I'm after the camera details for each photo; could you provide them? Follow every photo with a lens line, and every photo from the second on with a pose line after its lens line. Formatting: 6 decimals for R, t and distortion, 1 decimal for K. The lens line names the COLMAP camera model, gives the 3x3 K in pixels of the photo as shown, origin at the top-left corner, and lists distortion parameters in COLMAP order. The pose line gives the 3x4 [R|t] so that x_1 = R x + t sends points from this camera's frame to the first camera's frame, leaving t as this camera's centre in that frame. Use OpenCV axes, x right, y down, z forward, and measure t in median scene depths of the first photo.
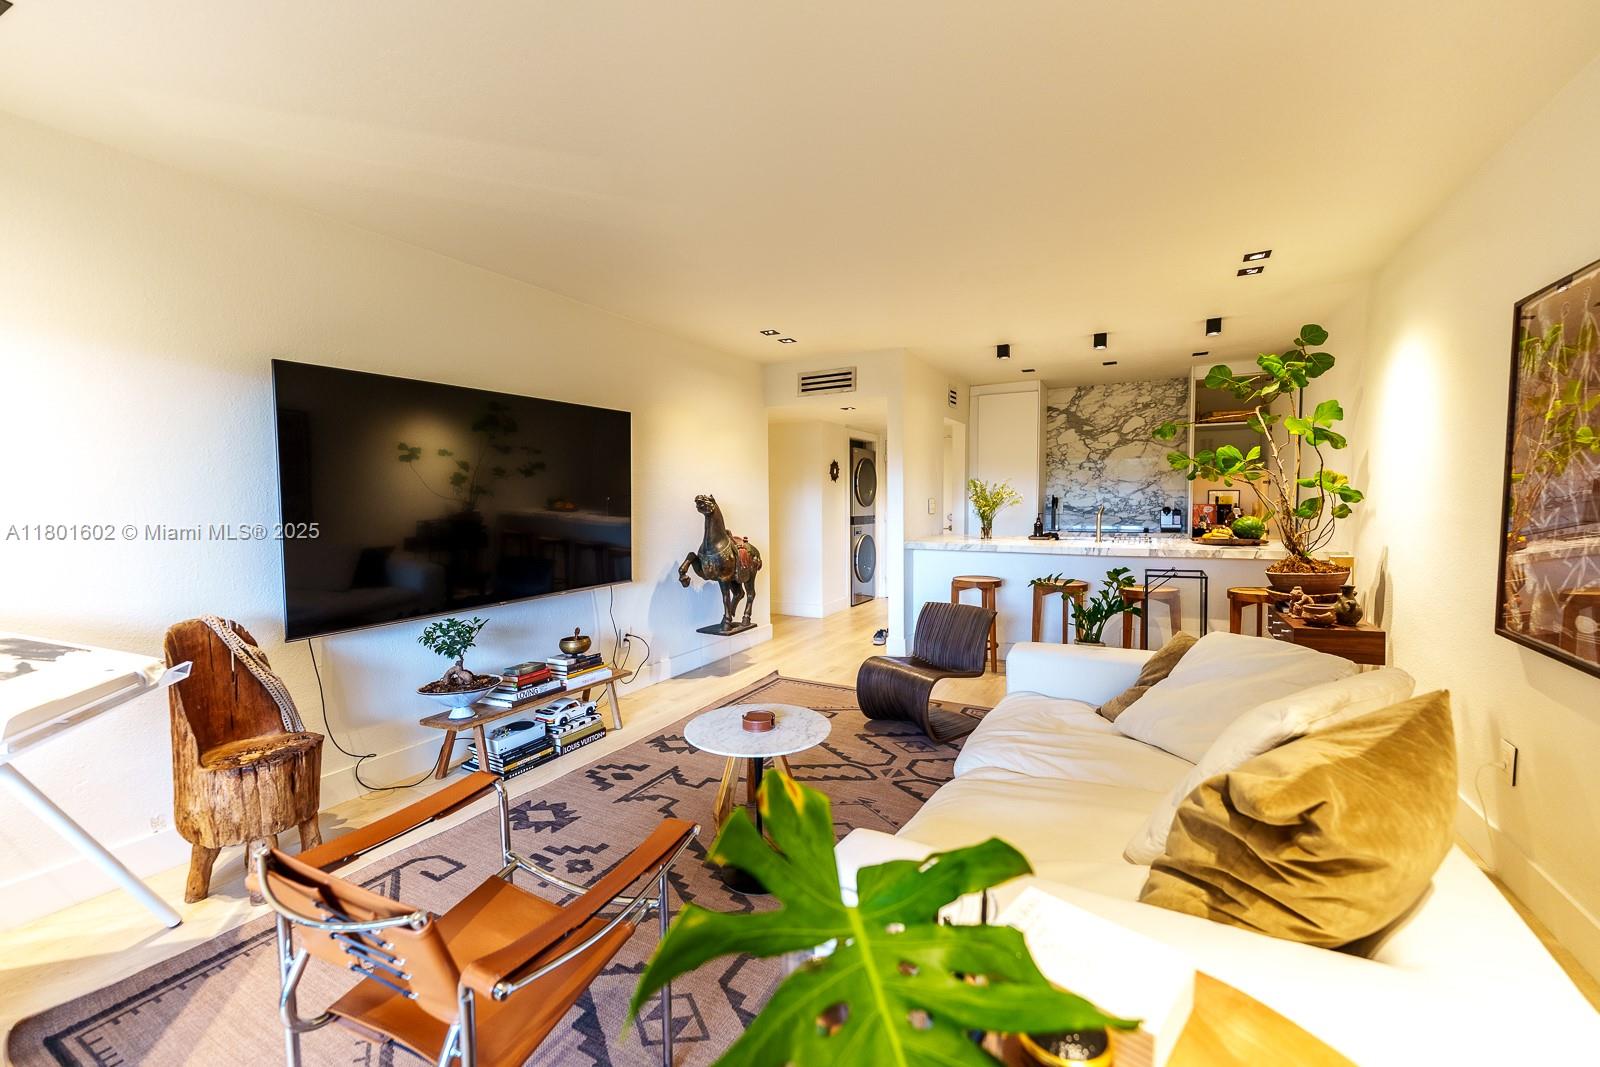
lens RADIAL K [[633.0, 0, 819.7], [0, 633.0, 537.4], [0, 0, 1]] dist [0.003833, -0.000409]
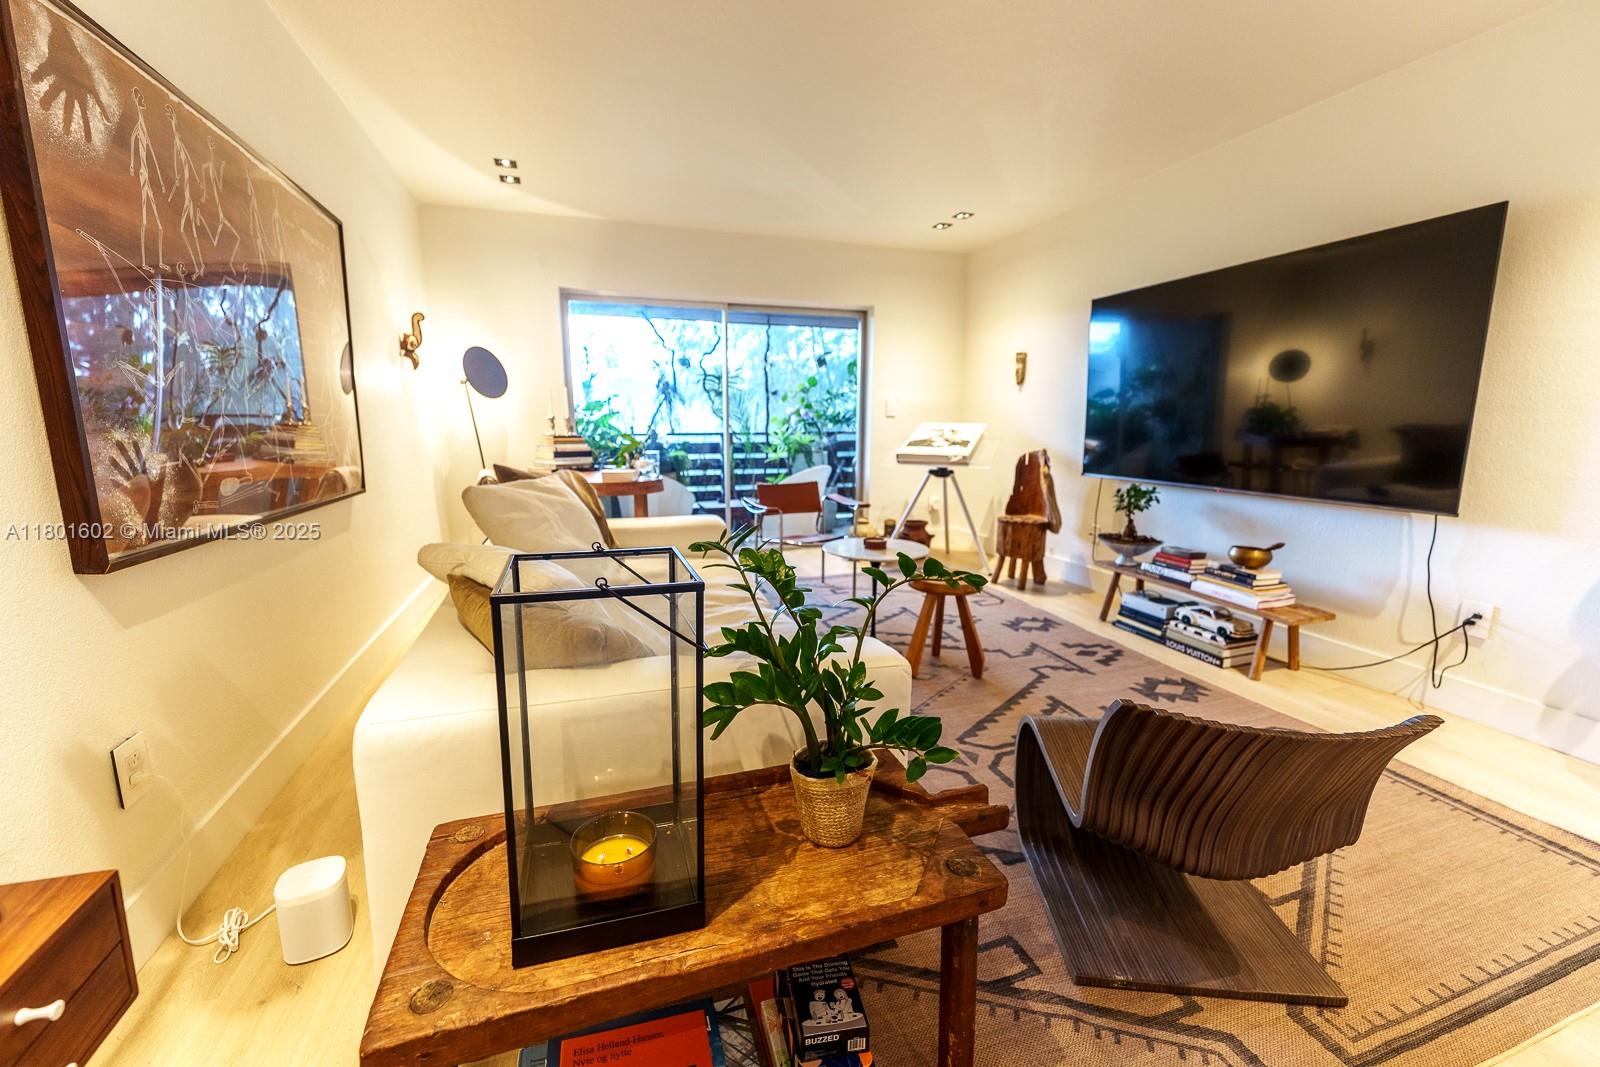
lens RADIAL K [[633.0, 0, 767.5], [0, 633.0, 549.9], [0, 0, 1]] dist [0.003833, -0.000409]
pose [[-0.718719, 0.151103, -0.678683, 0.729181], [-0.044339, 0.964153, 0.261615, -0.032930], [0.693885, 0.218120, -0.686256, 1.290277]]
